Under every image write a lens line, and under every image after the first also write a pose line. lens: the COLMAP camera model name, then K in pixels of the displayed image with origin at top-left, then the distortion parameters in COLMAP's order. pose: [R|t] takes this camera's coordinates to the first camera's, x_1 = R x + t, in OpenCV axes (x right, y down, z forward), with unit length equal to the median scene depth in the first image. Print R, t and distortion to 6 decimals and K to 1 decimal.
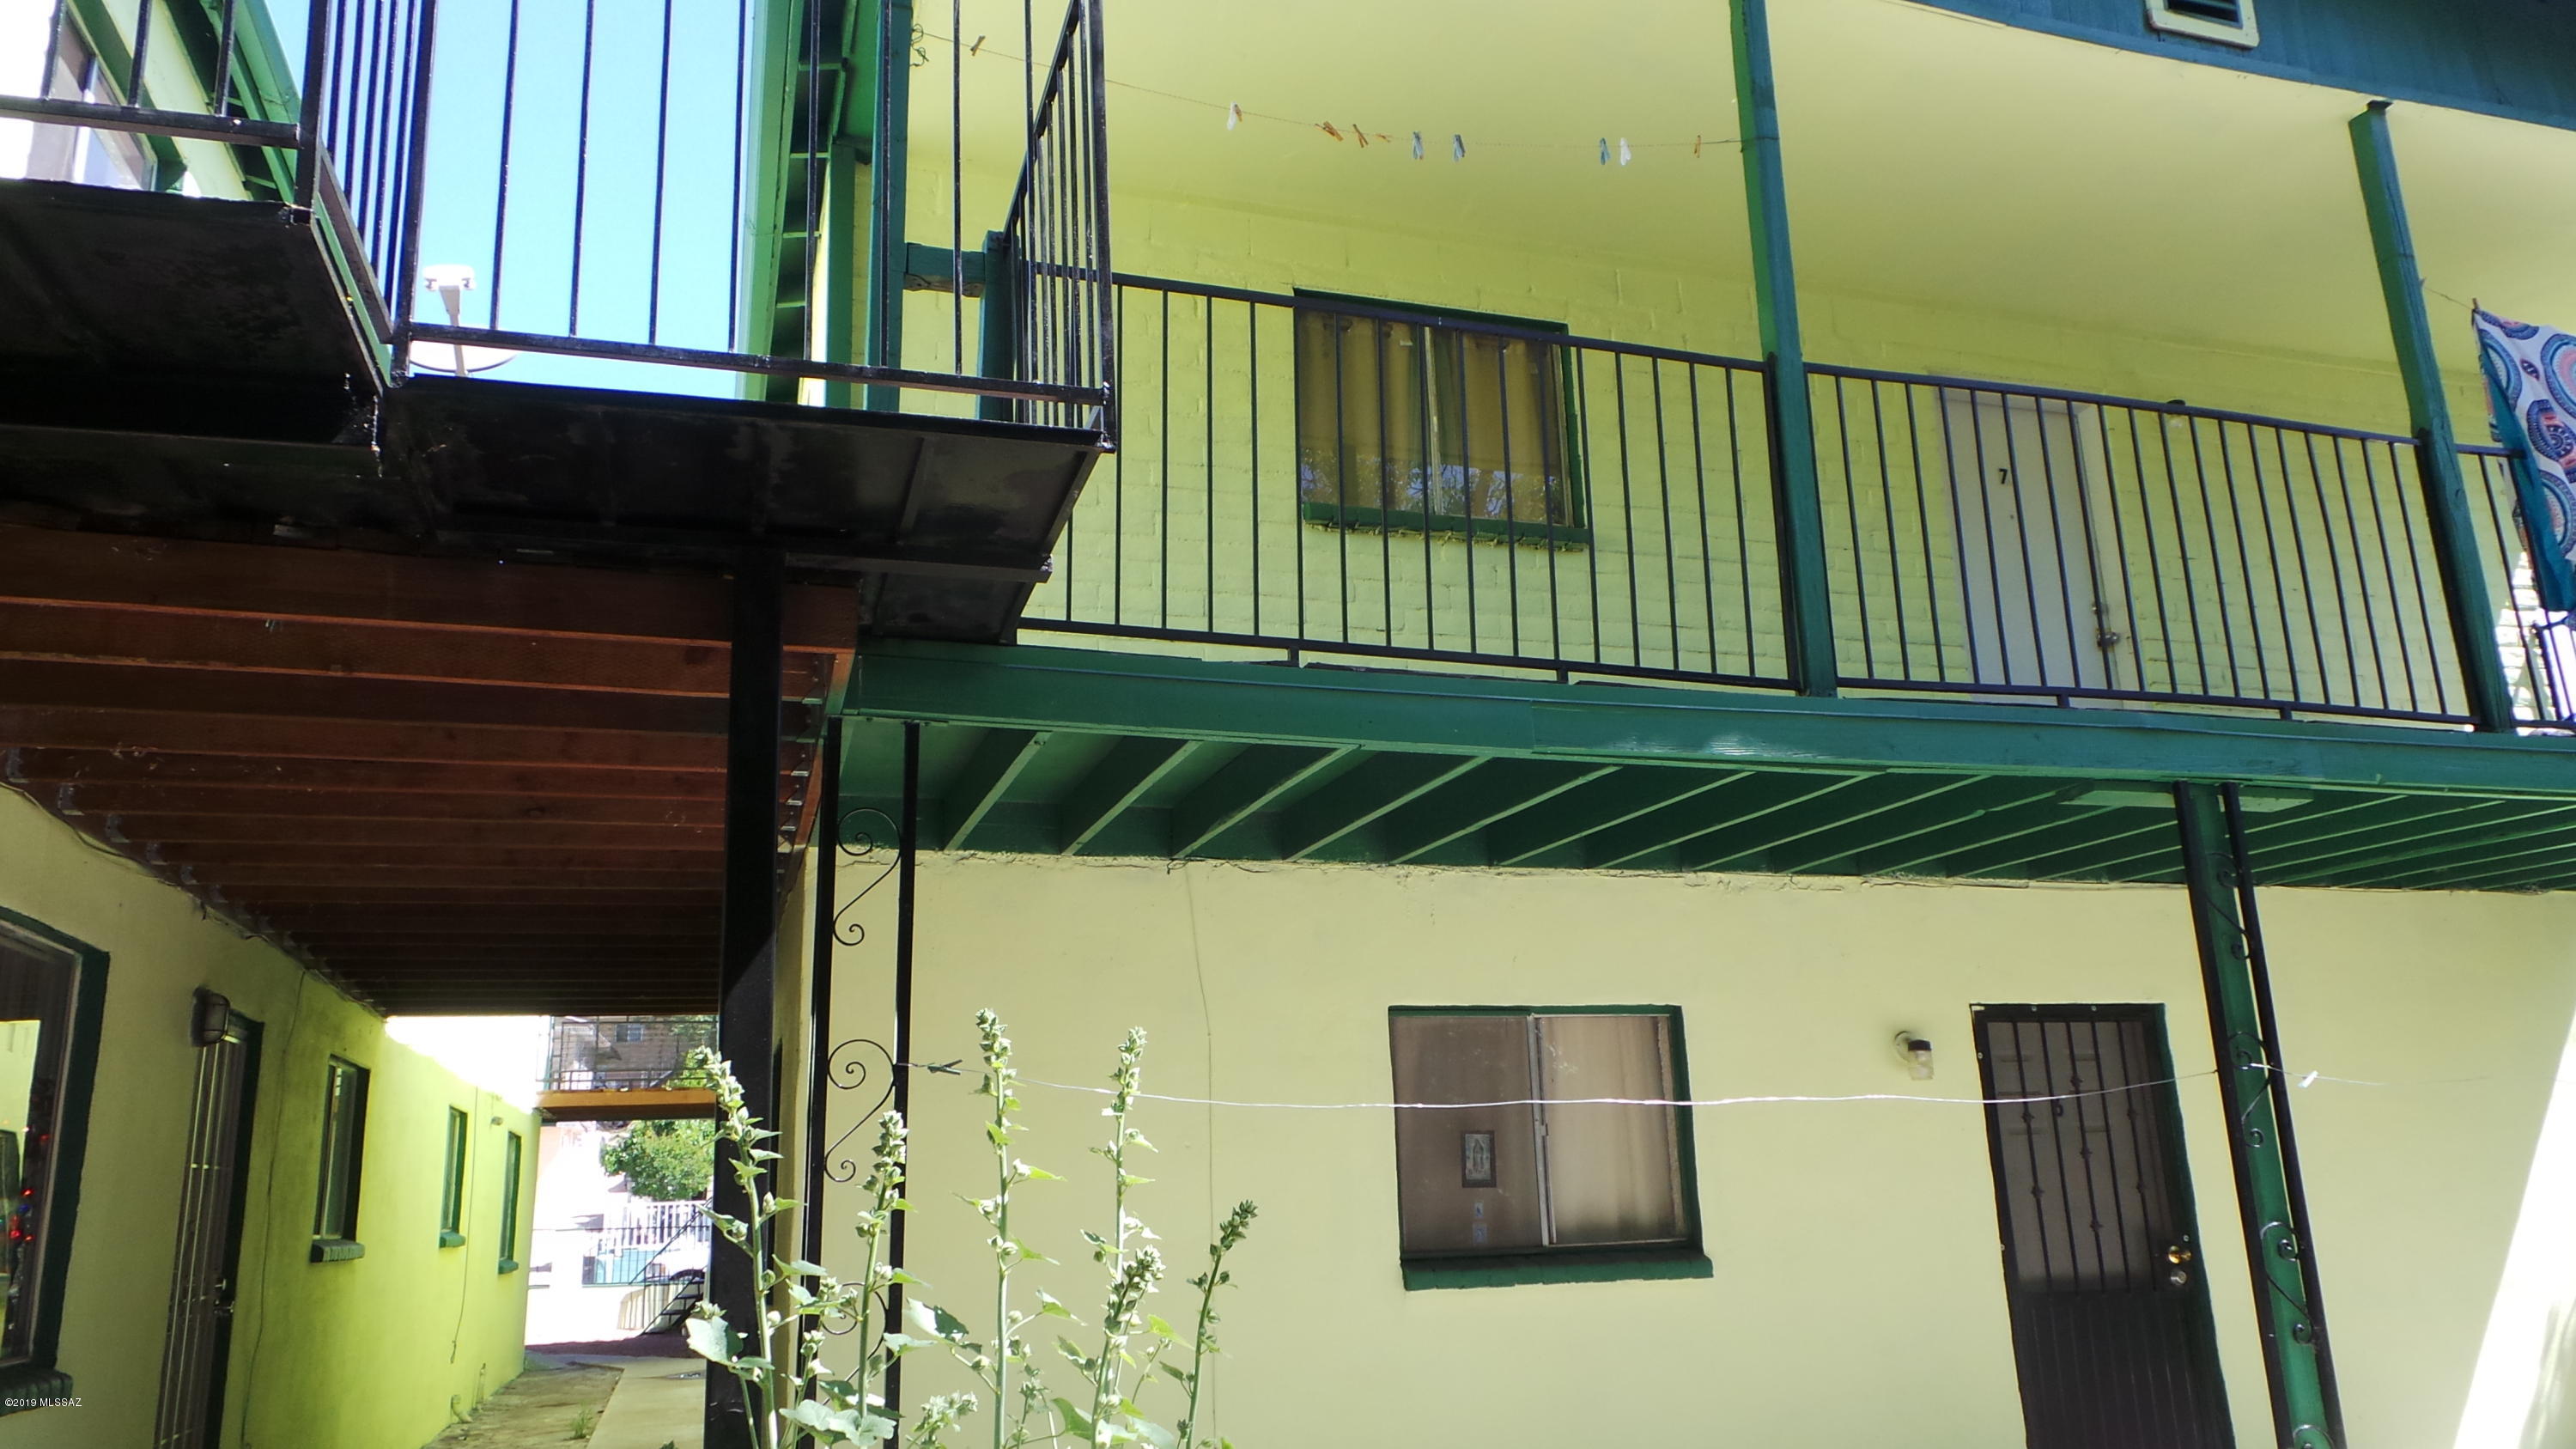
lens RADIAL K [[1814.5, 0, 1280.6], [0, 1814.5, 729.6], [0, 0, 1]] dist [0.003437, 0.005422]
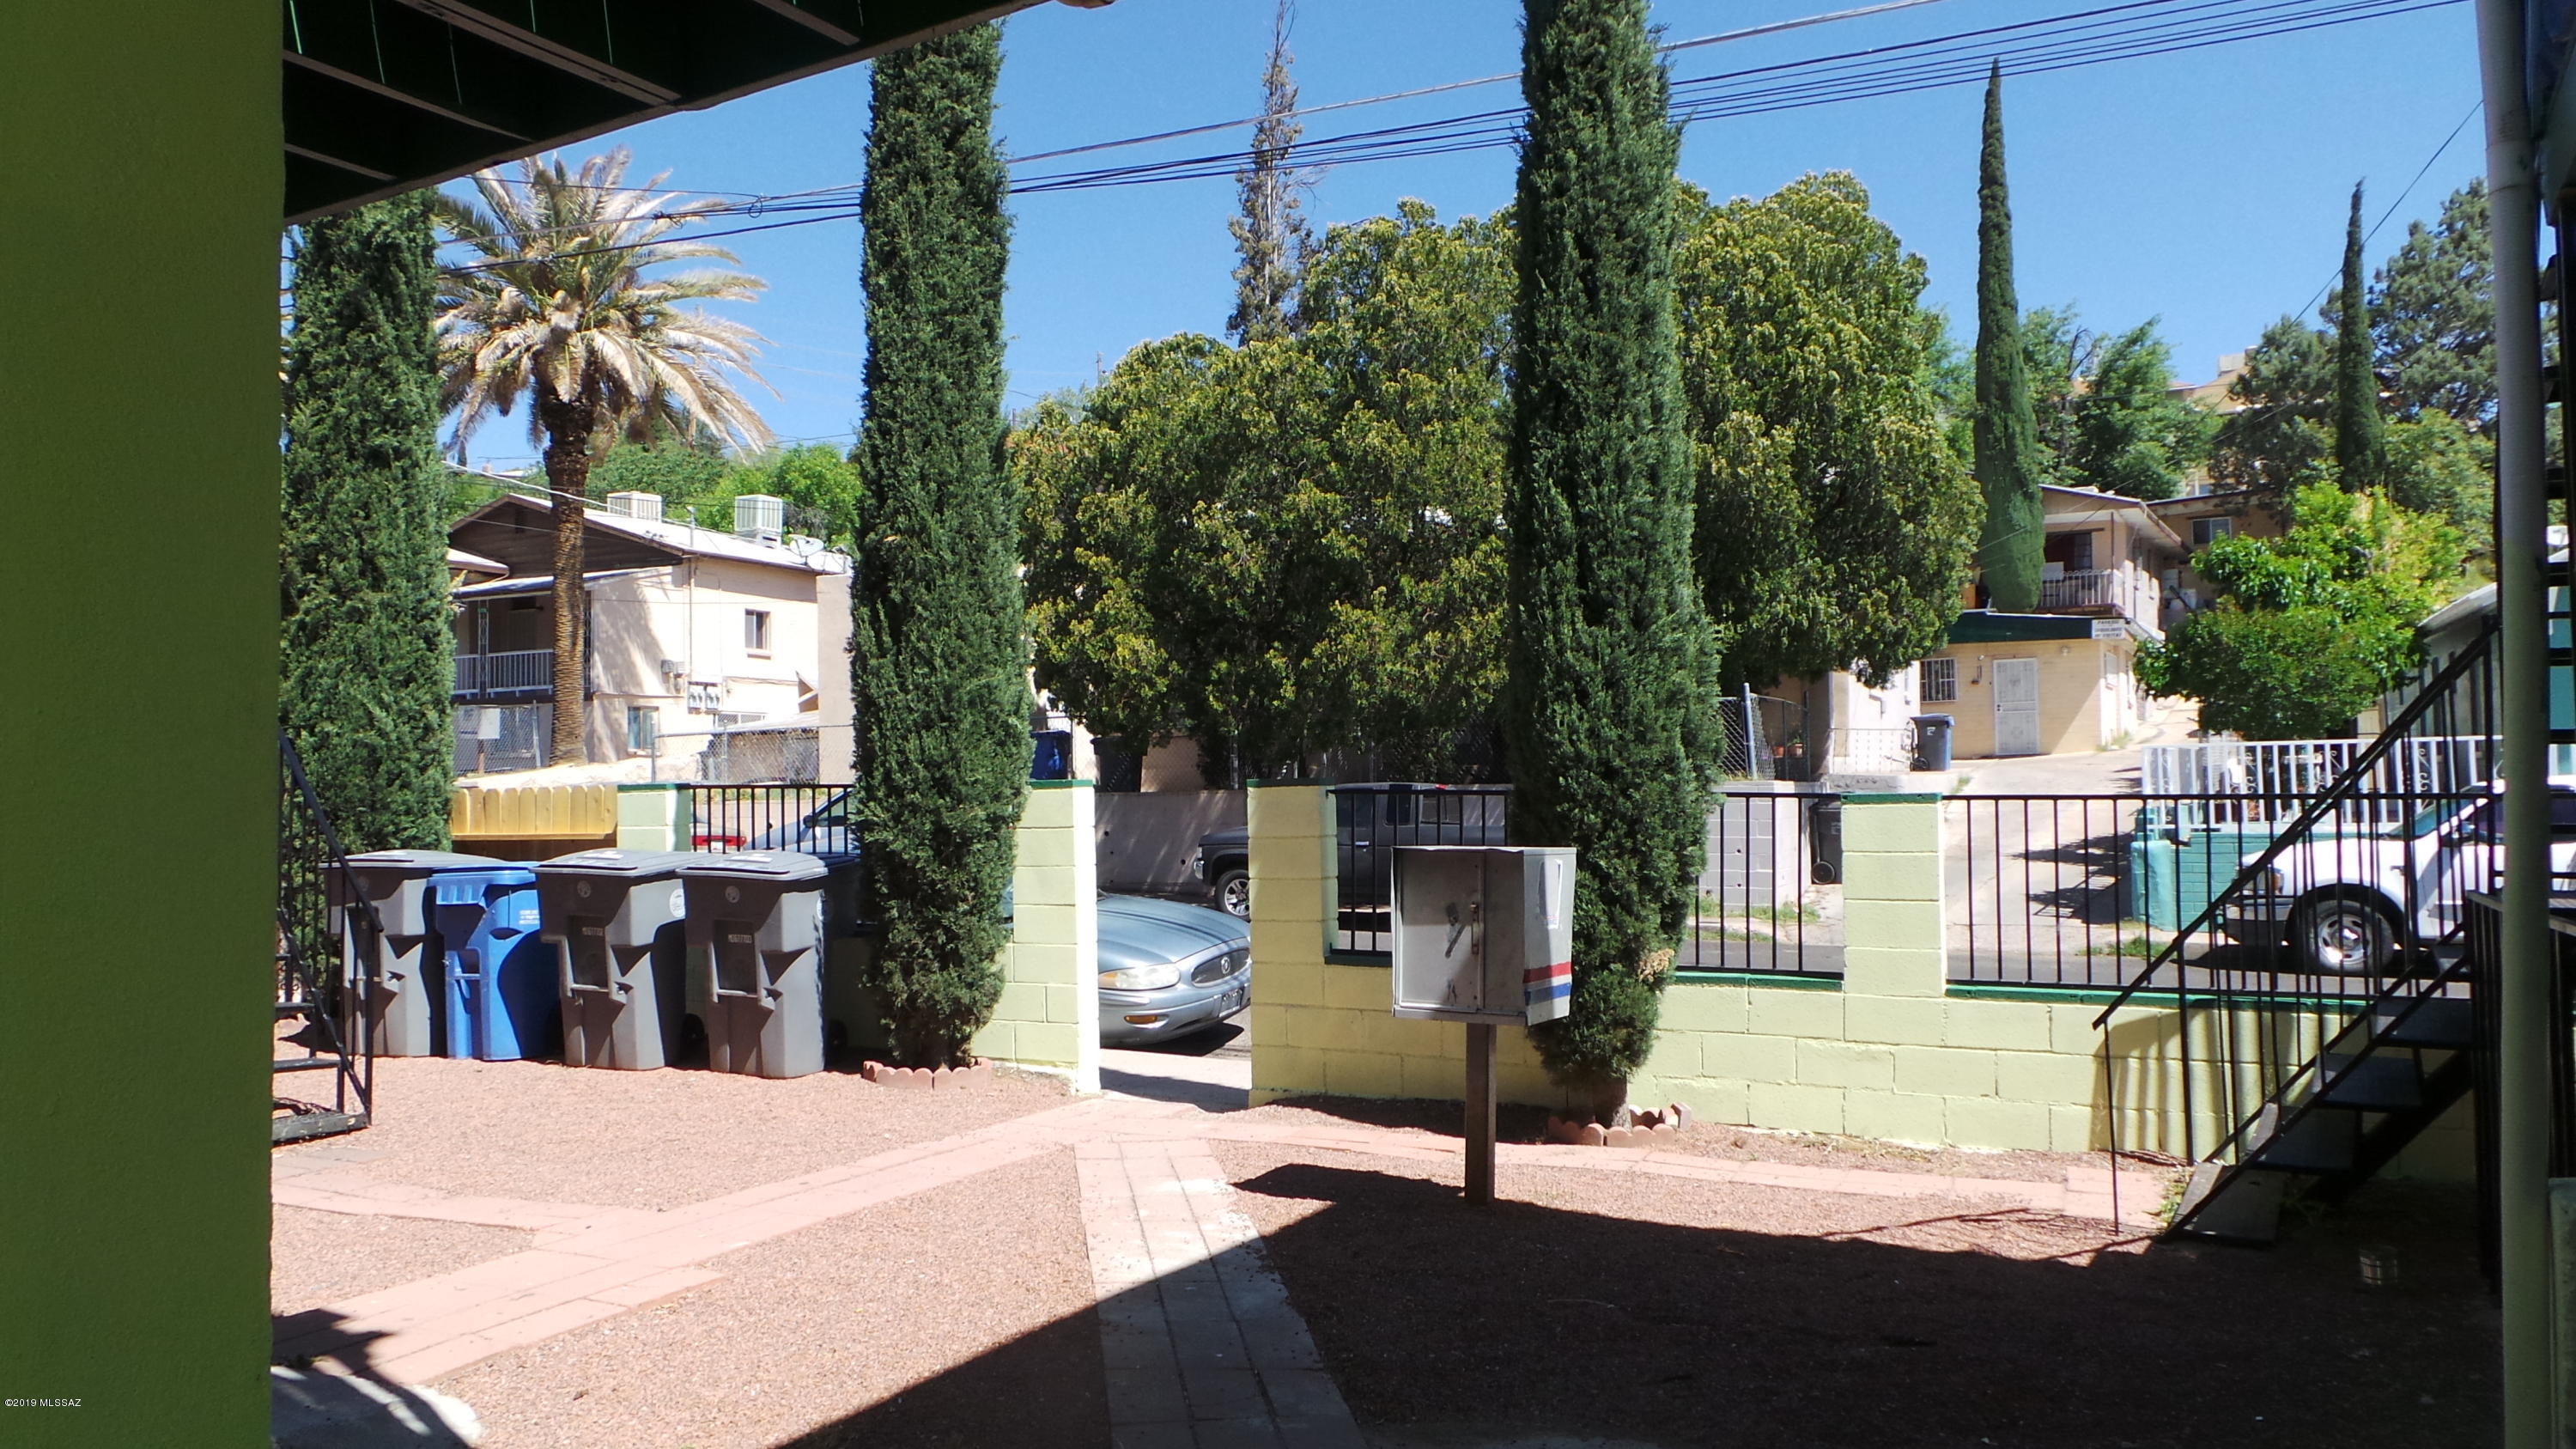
lens RADIAL K [[1814.5, 0, 1280.6], [0, 1814.5, 729.6], [0, 0, 1]] dist [0.003437, 0.005422]
pose [[0.679299, -0.003645, -0.733853, -0.324372], [0.176234, 0.971535, 0.158307, 0.267236], [0.712387, -0.236867, 0.660605, 0.981595]]
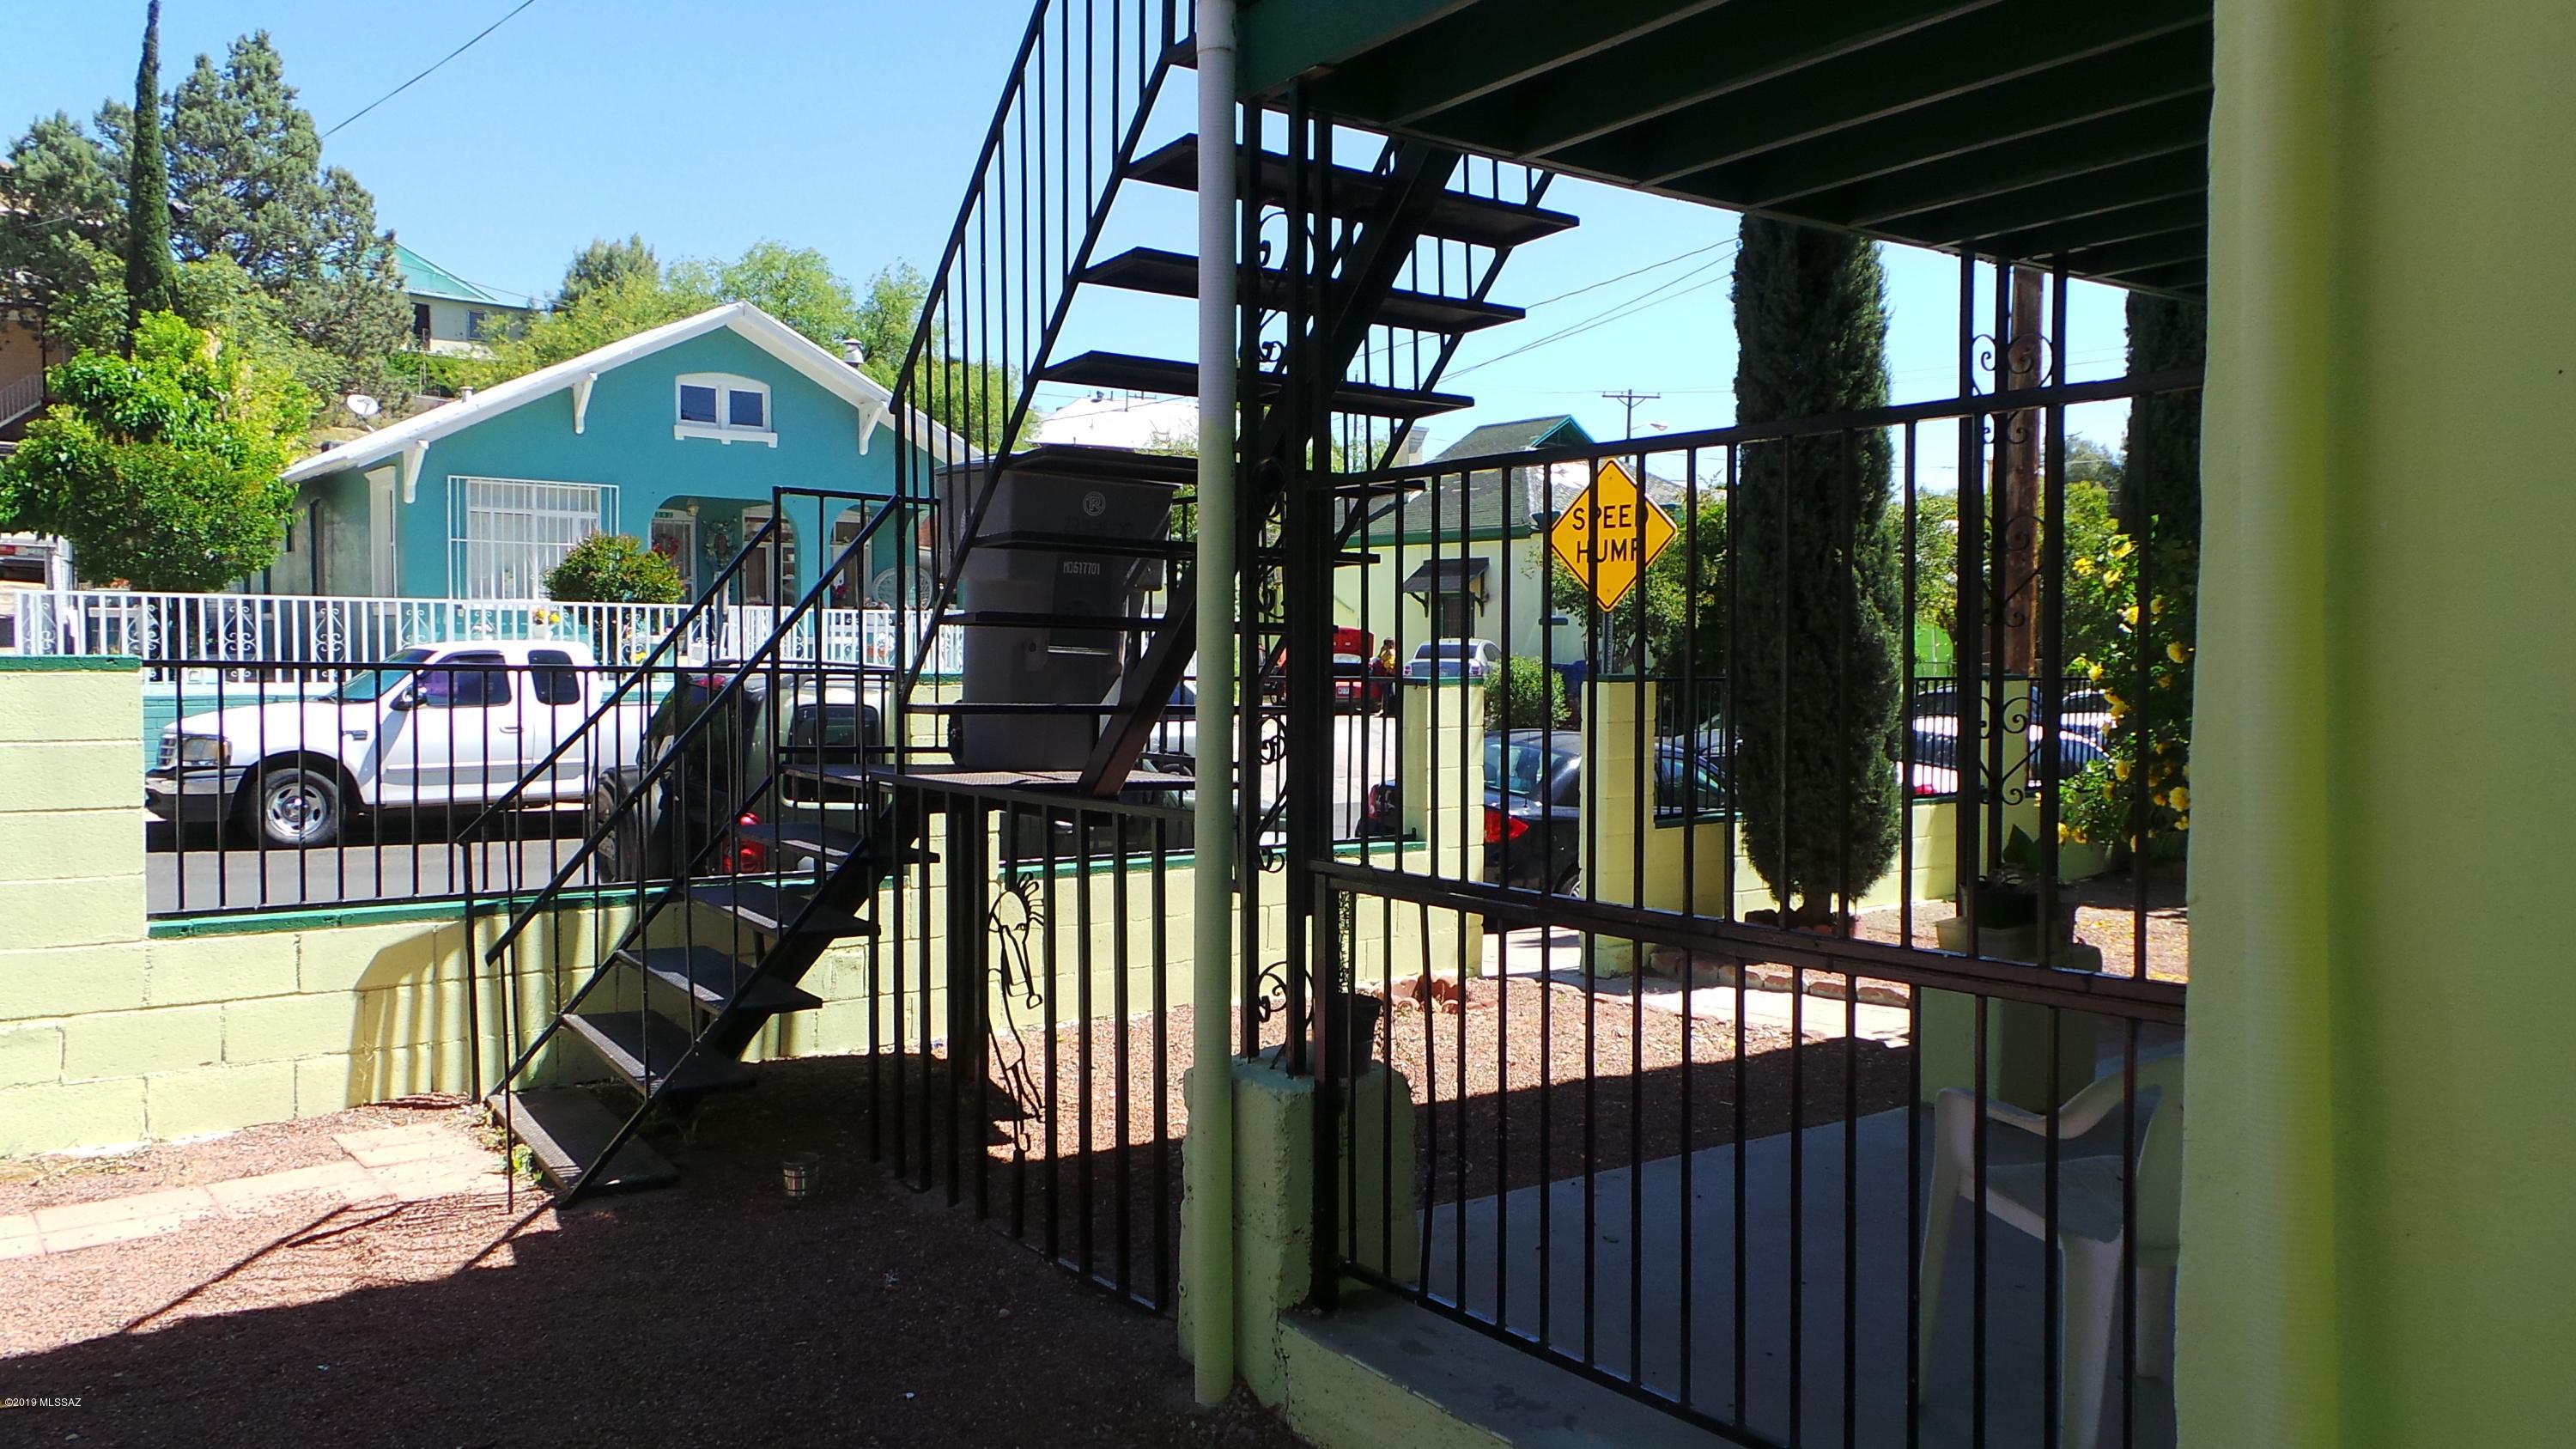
lens RADIAL K [[1811.5, 0, 1349.3], [0, 1811.5, 742.8], [0, 0, 1]] dist [-0.005114, -0.000713]
pose [[0.944700, 0.029913, 0.326570, -0.426398], [-0.125388, 0.953112, 0.275419, 0.280187], [-0.303019, -0.301136, 0.904155, 1.025759]]
